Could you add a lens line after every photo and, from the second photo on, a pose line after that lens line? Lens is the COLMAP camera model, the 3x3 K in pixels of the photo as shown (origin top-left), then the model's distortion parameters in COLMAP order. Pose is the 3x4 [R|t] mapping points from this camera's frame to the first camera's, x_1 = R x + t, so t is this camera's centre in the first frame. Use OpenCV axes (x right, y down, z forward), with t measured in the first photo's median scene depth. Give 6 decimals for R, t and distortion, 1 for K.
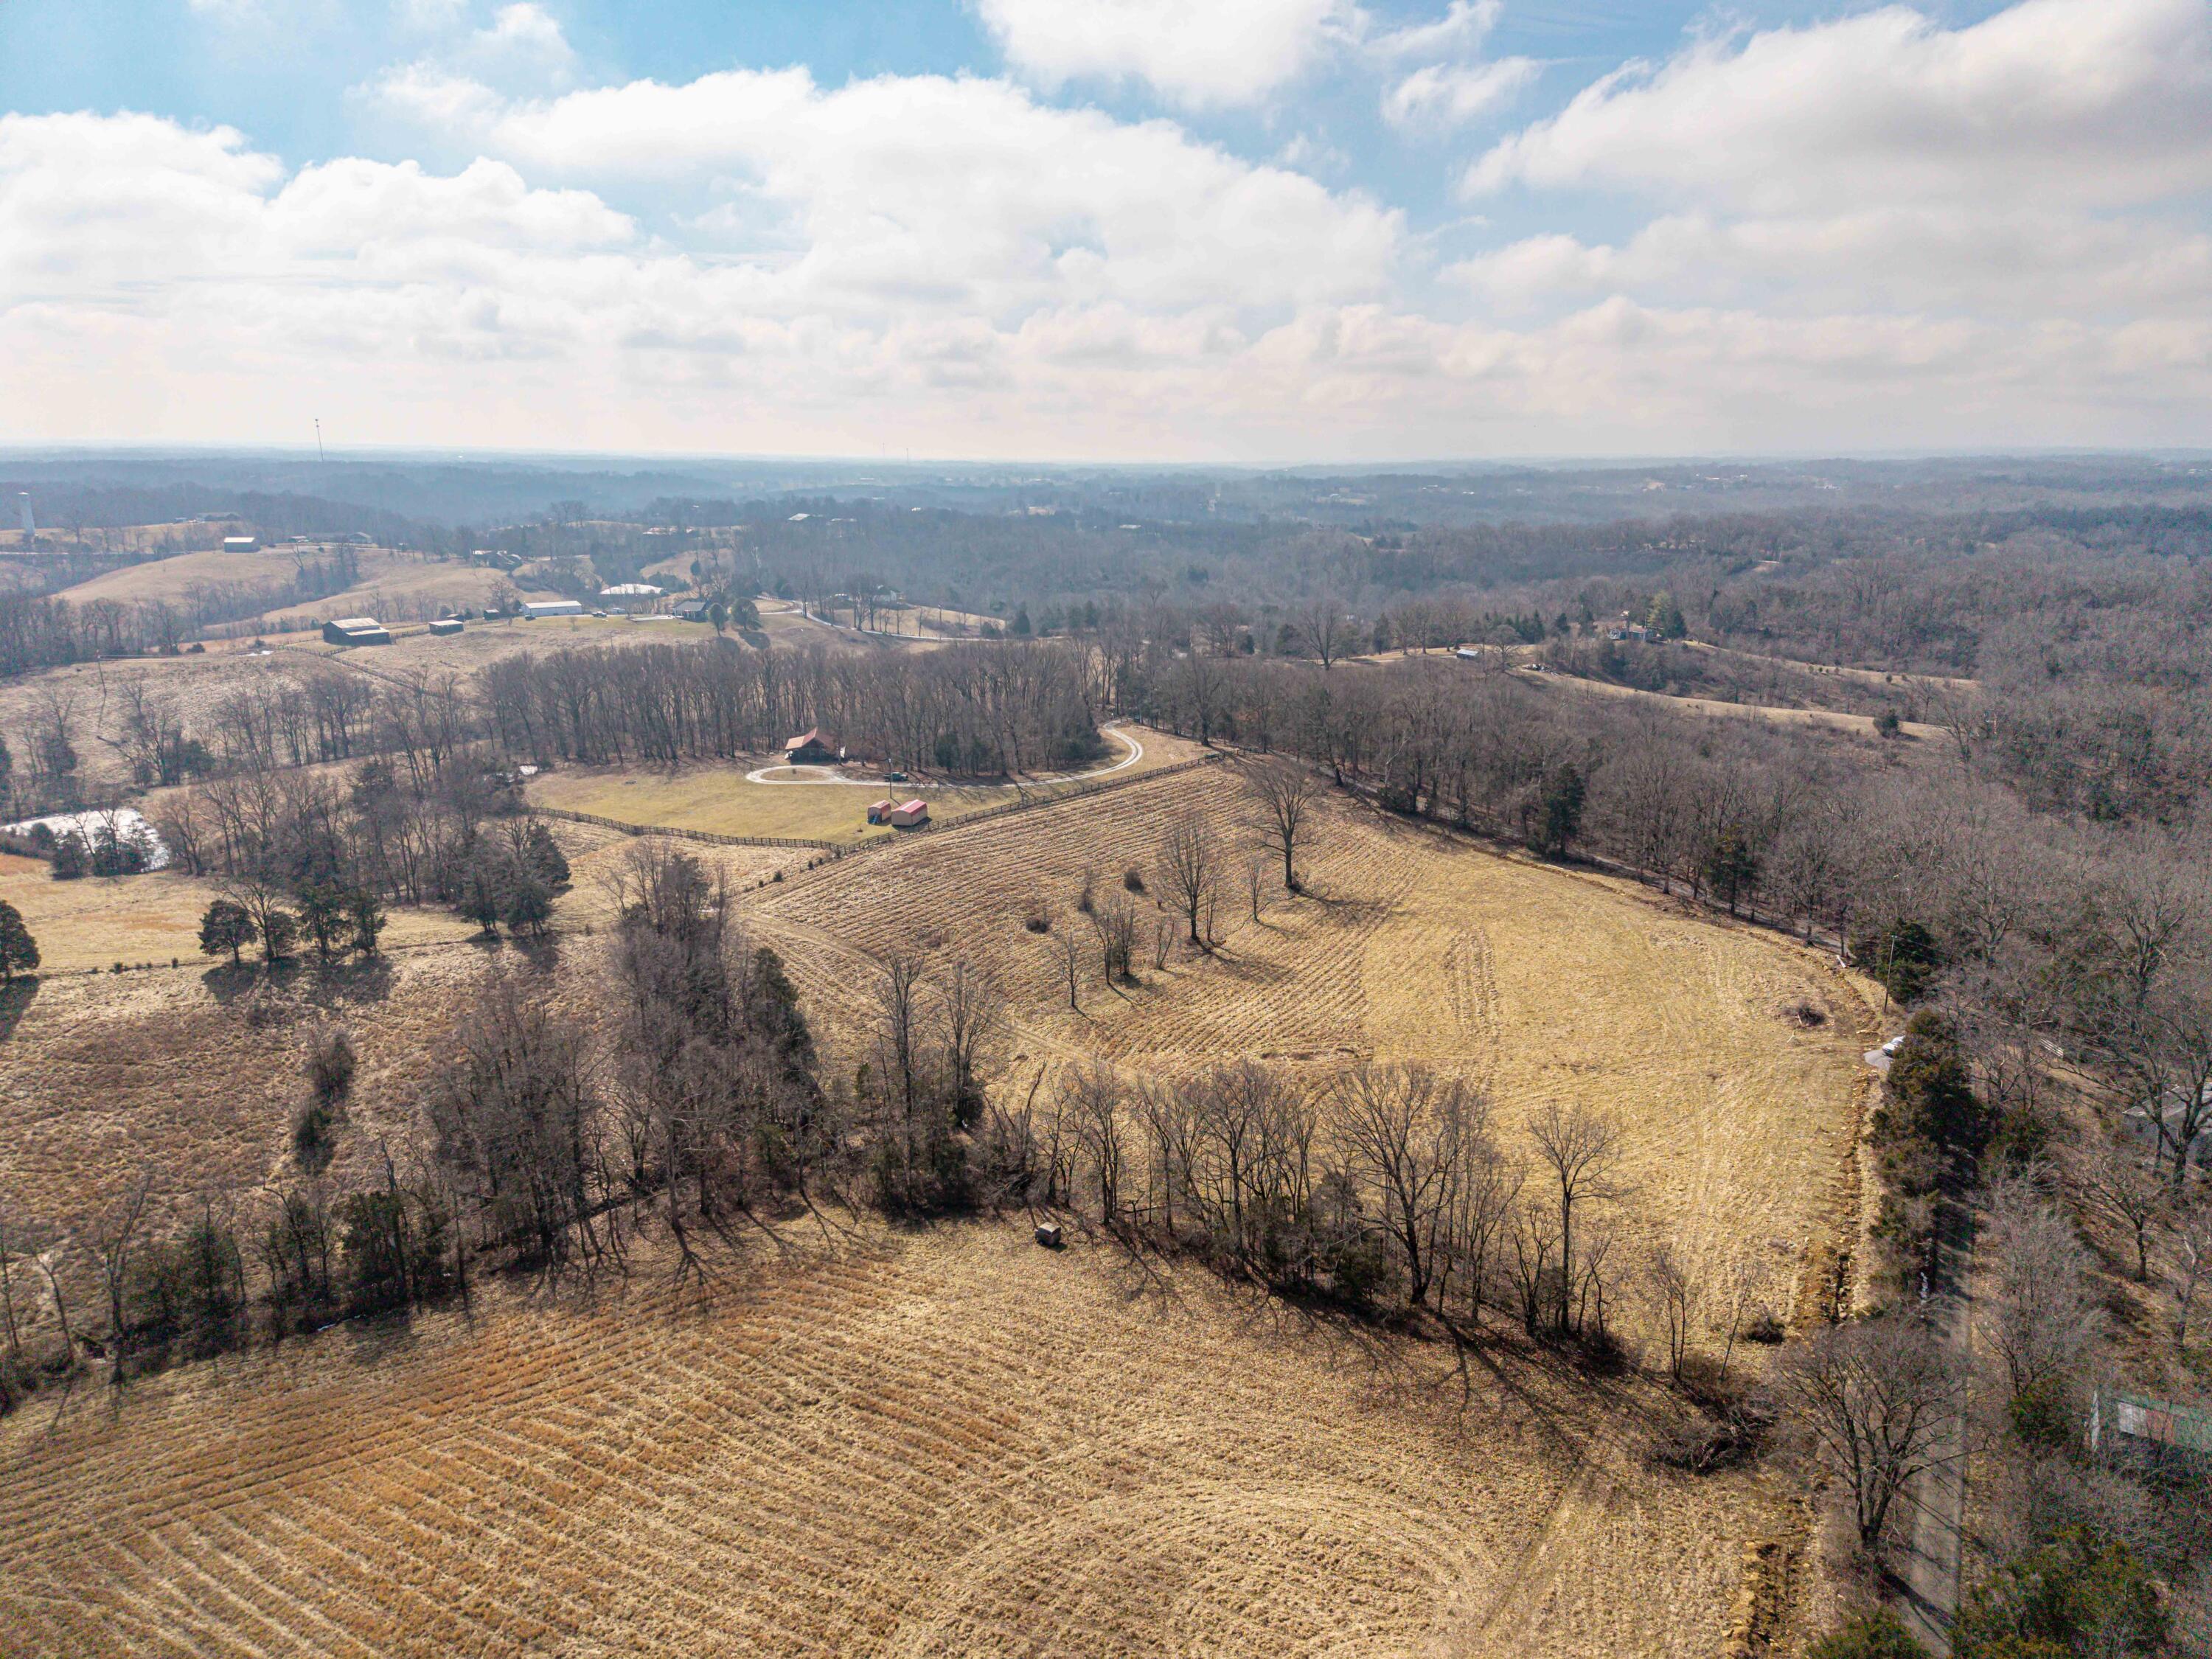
lens RADIAL K [[1396.4, 0, 1106.6], [0, 1396.4, 839.2], [0, 0, 1]] dist [0.201597, -0.190982]
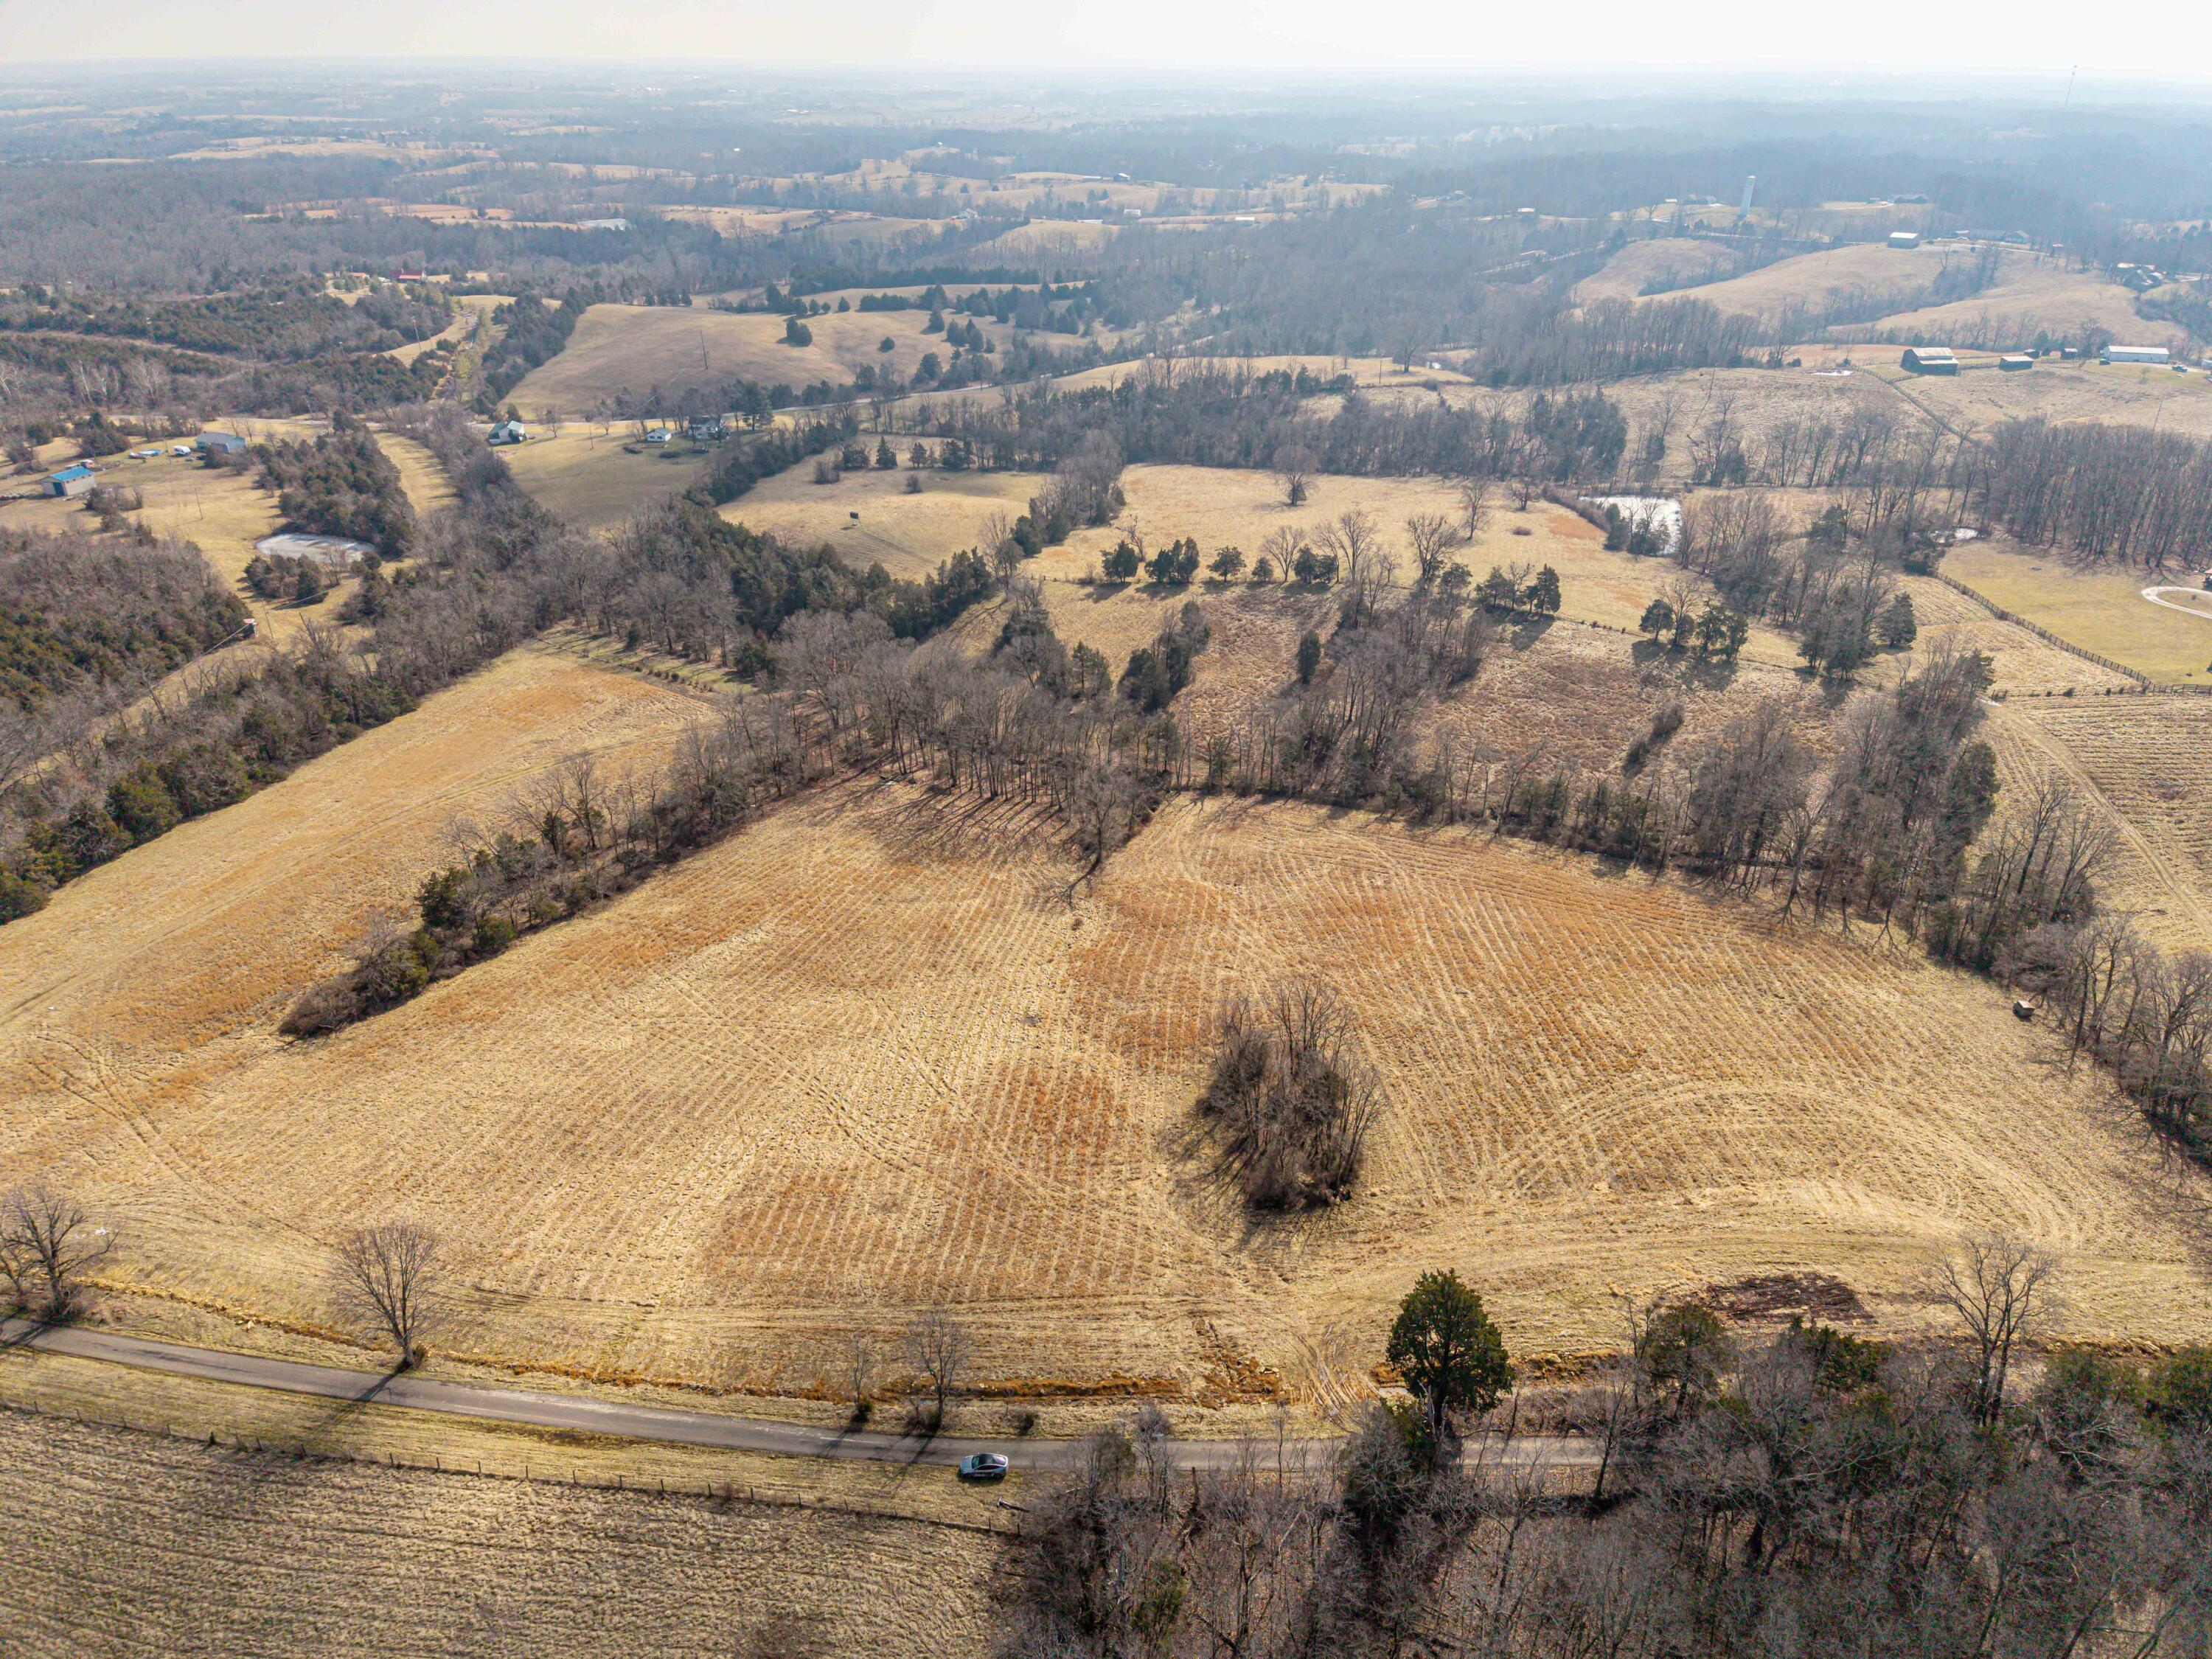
lens RADIAL K [[1396.4, 0, 1106.6], [0, 1396.4, 839.2], [0, 0, 1]] dist [0.201597, -0.190982]
pose [[0.522252, 0.394307, -0.756158, 0.354949], [-0.214288, 0.918914, 0.331176, -0.105349], [0.825430, -0.010922, 0.564399, -0.369551]]
